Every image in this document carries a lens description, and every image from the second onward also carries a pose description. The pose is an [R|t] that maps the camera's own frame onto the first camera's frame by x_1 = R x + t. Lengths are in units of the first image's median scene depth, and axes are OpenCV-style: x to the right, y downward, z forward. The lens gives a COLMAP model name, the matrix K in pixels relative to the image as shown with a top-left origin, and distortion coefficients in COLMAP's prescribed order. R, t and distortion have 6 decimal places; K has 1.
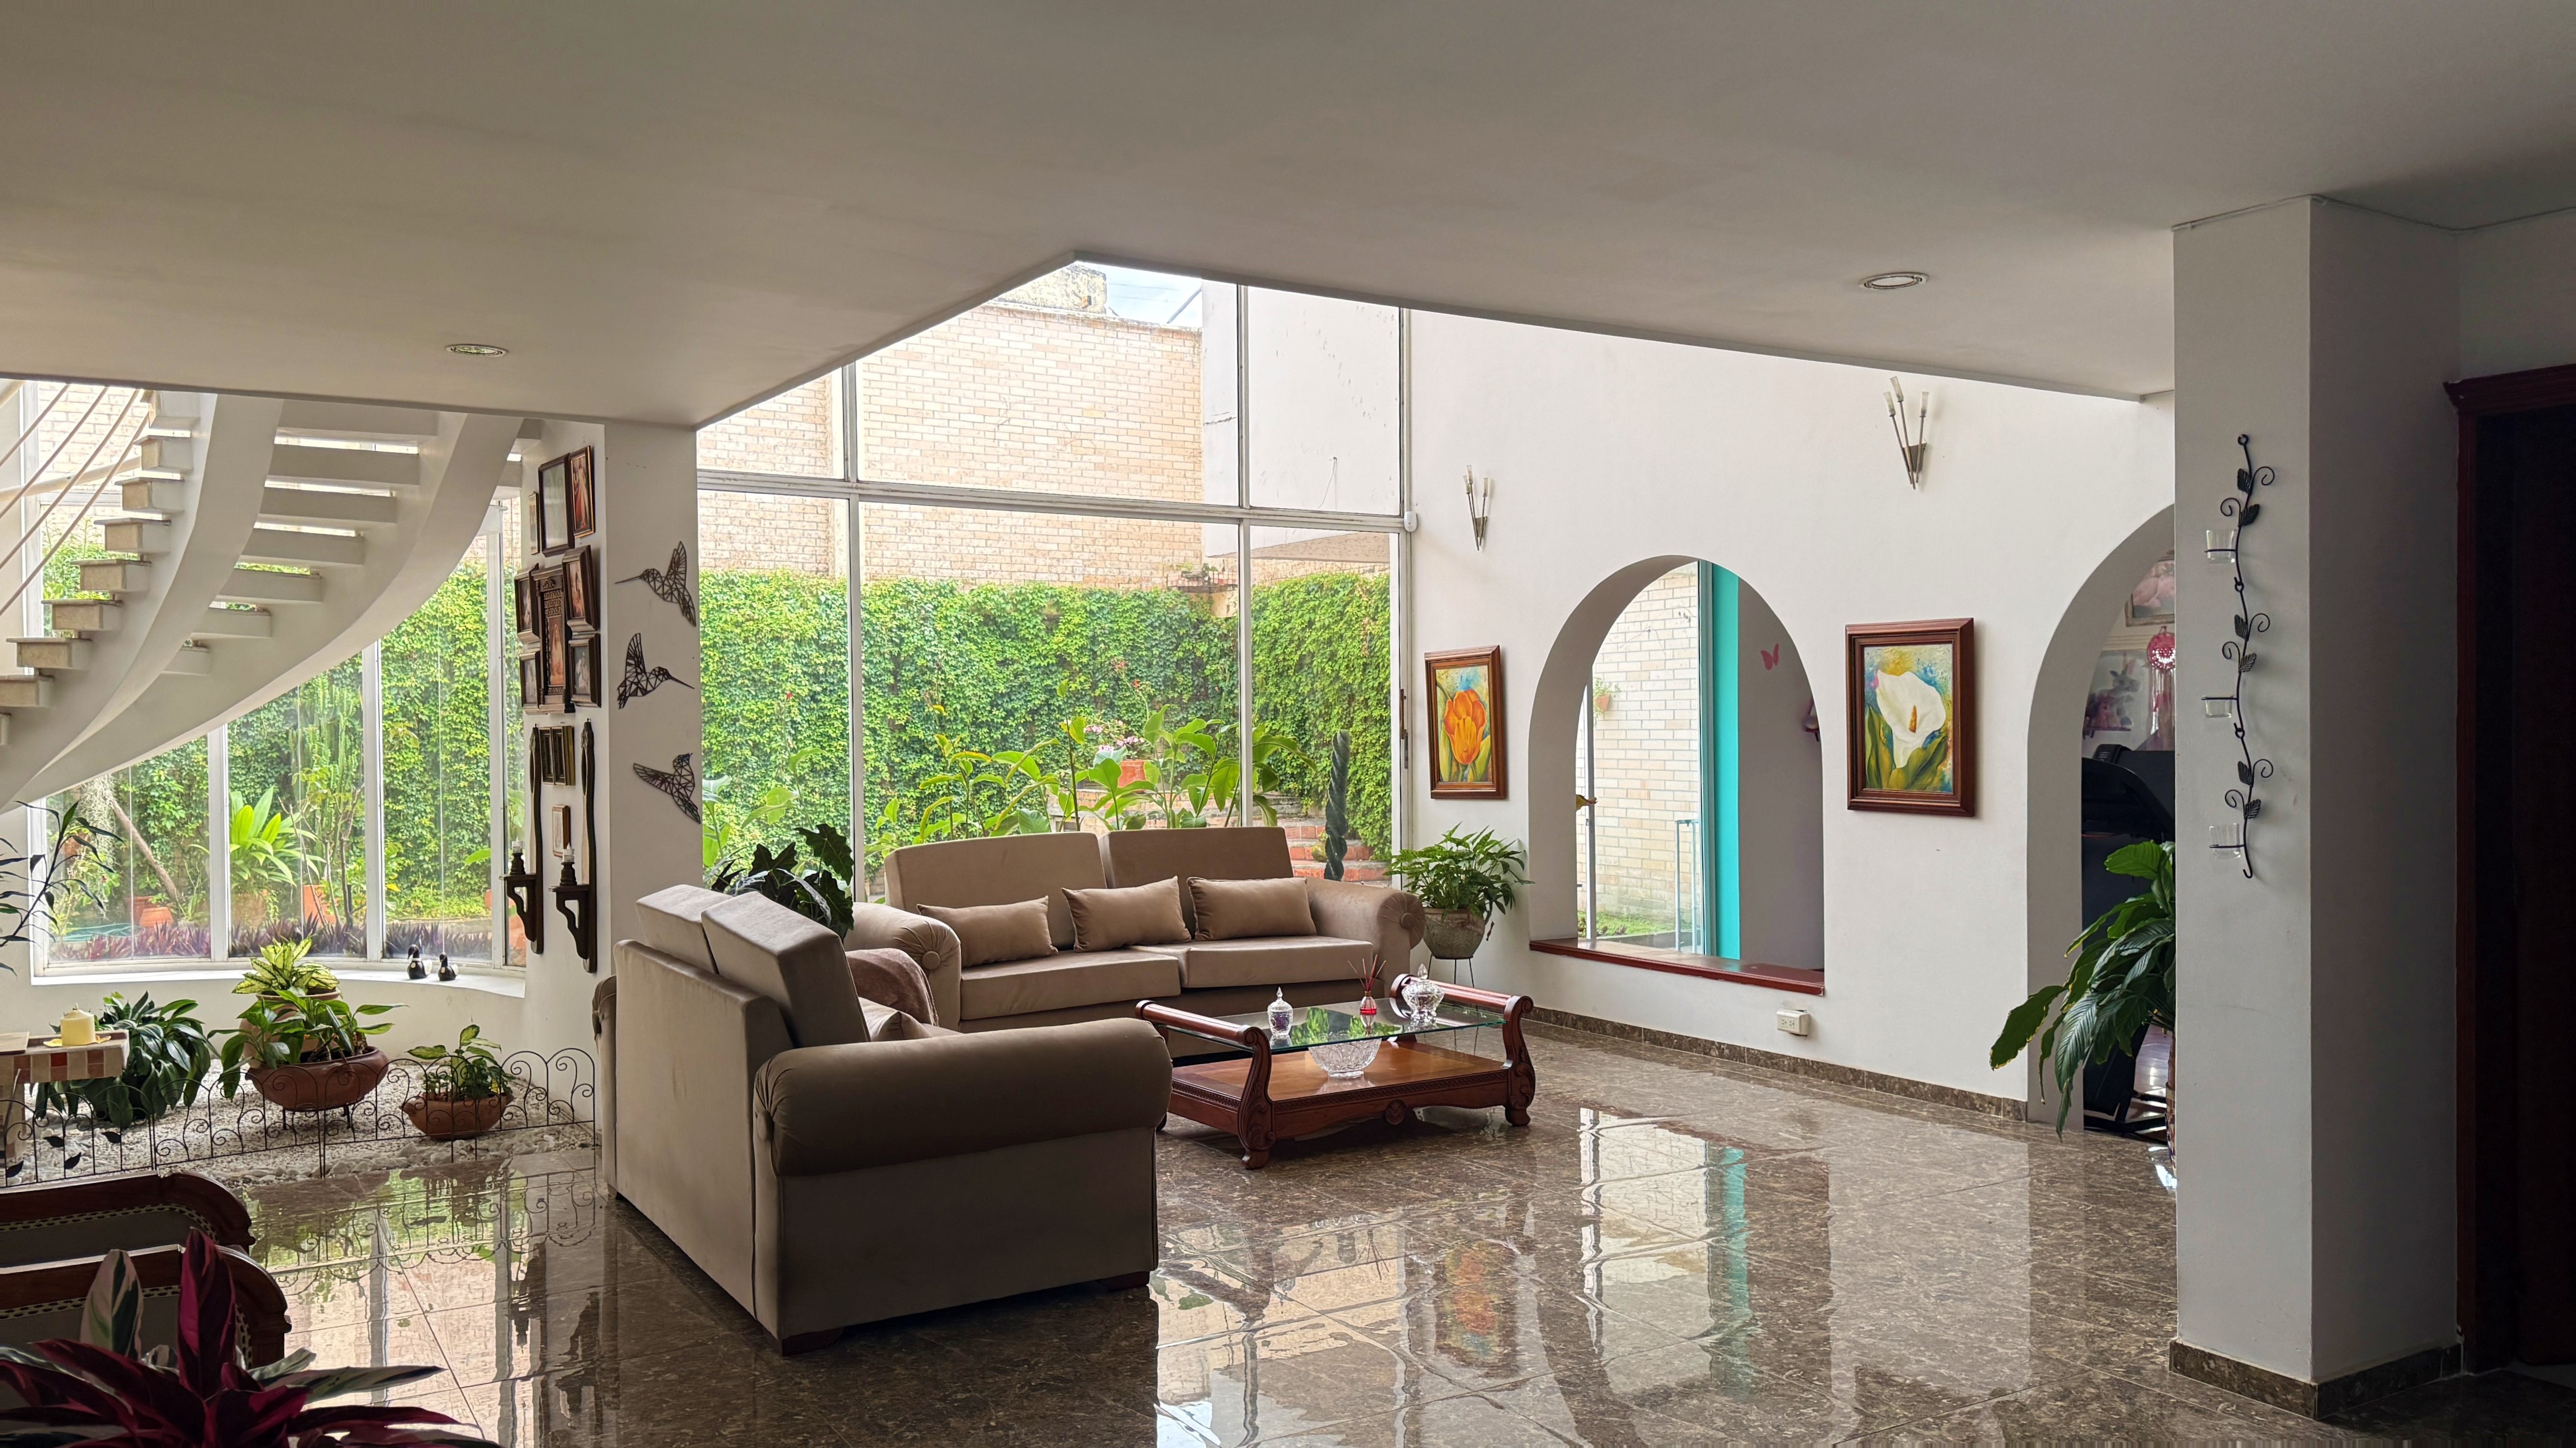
lens RADIAL K [[1896.3, 0, 1288.0], [0, 1896.3, 724.0], [0, 0, 1]] dist [0.088091, 0.000111]
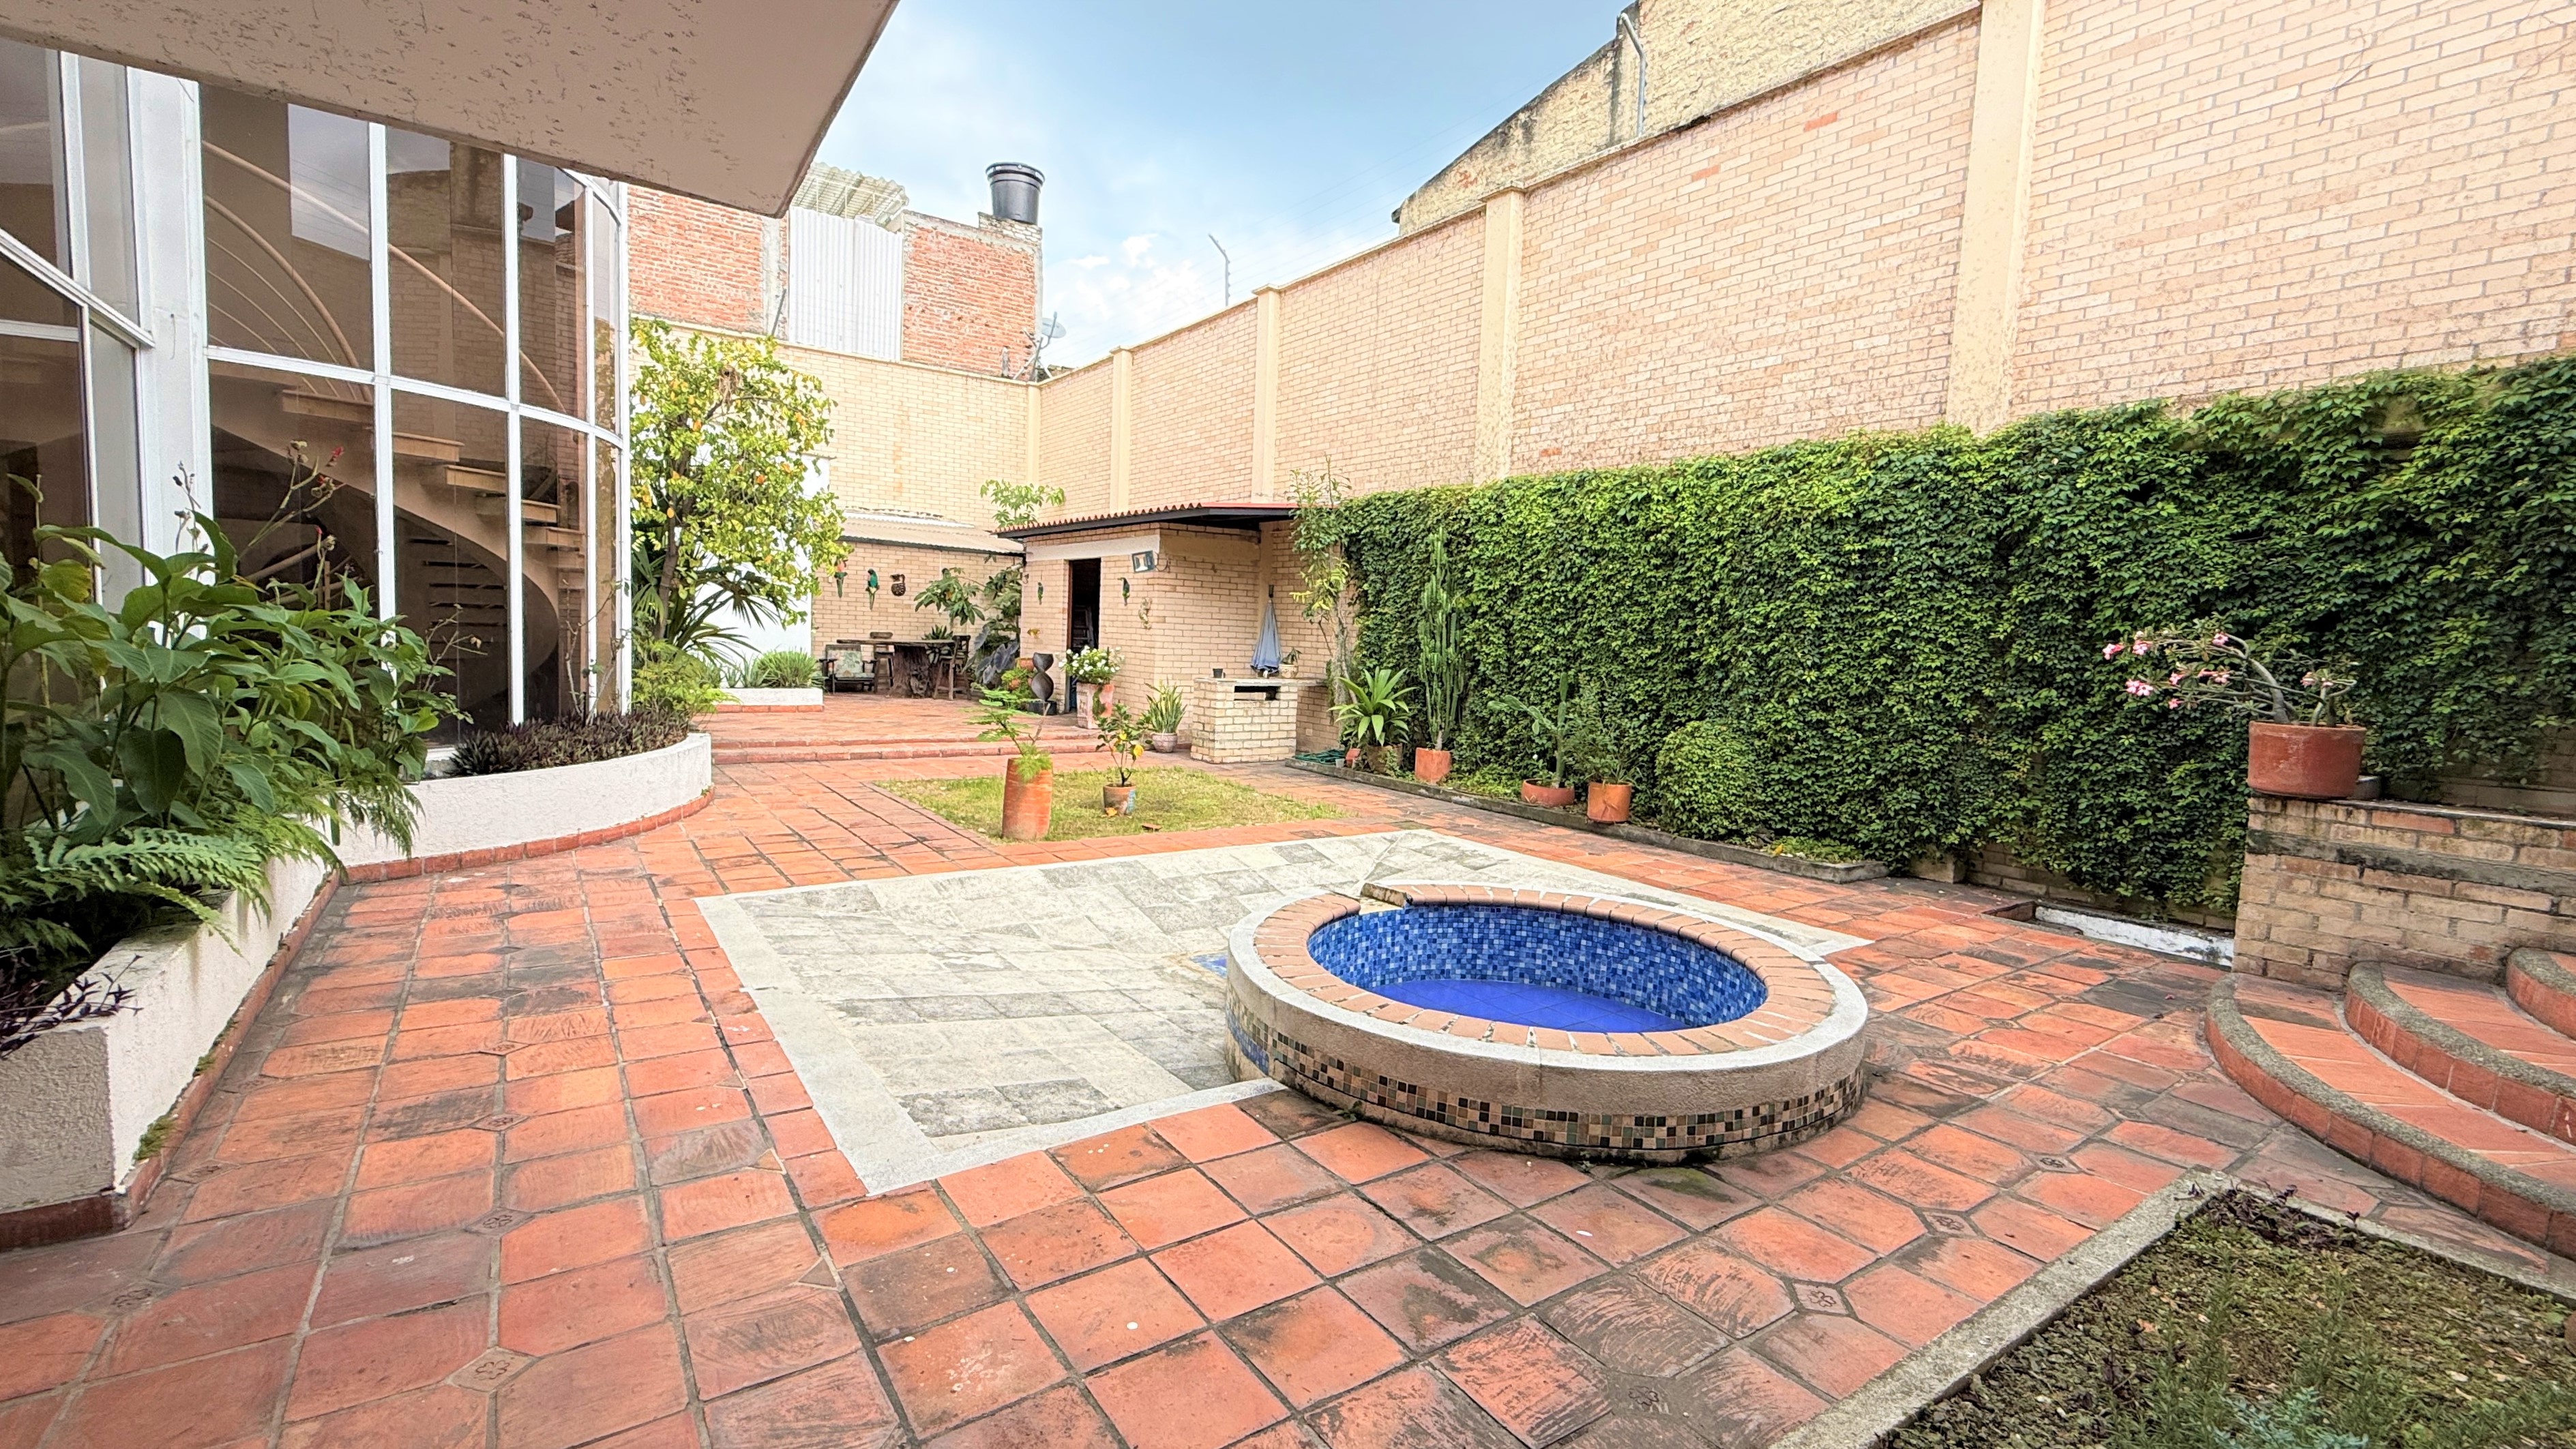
lens RADIAL K [[1077.1, 0, 1288.0], [0, 1077.1, 724.5], [0, 0, 1]] dist [-0.001920, 0.000340]
pose [[0.047066, 0.094509, -0.994411, 0.165181], [-0.044226, 0.994735, 0.092446, 0.006228], [0.997912, 0.039628, 0.050998, 0.765270]]
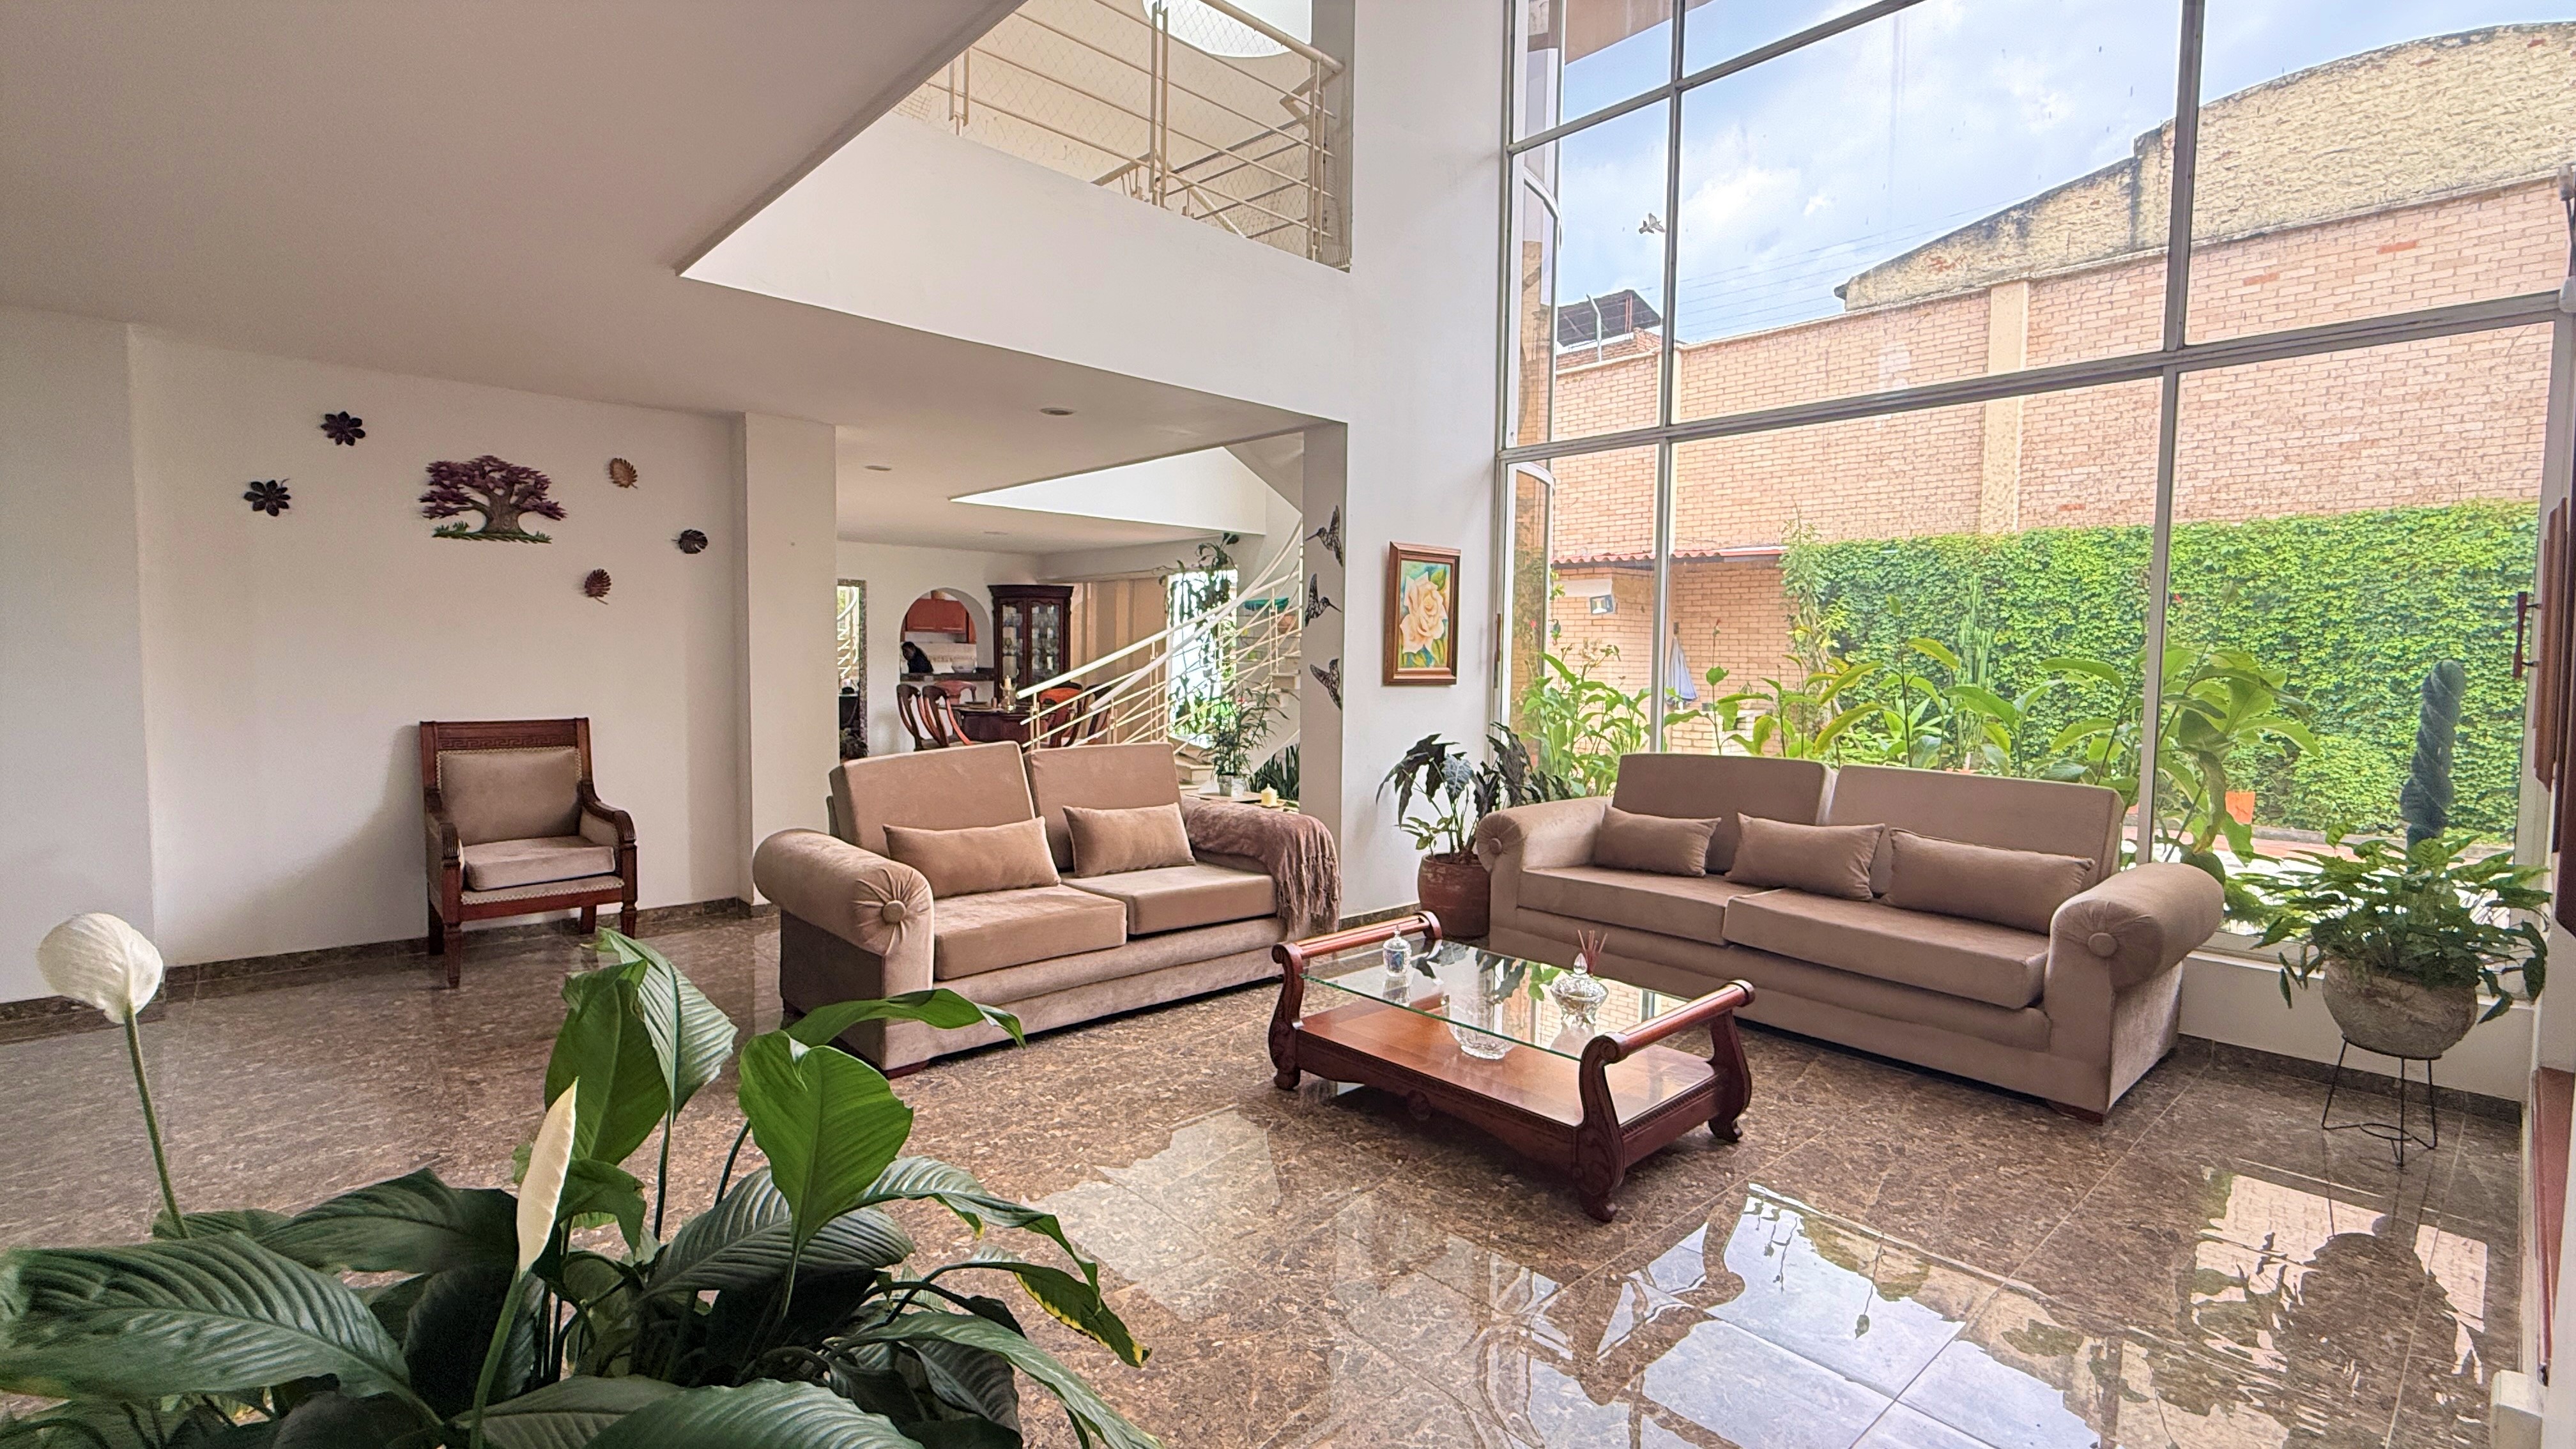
lens RADIAL K [[1133.4, 0, 1288.0], [0, 1133.4, 724.5], [0, 0, 1]] dist [0.000189, -0.000593]
pose [[0.175869, 0.069511, -0.981956, 0.194969], [-0.017339, 0.997568, 0.067511, 0.003086], [0.984261, 0.005153, 0.176647, 0.324776]]
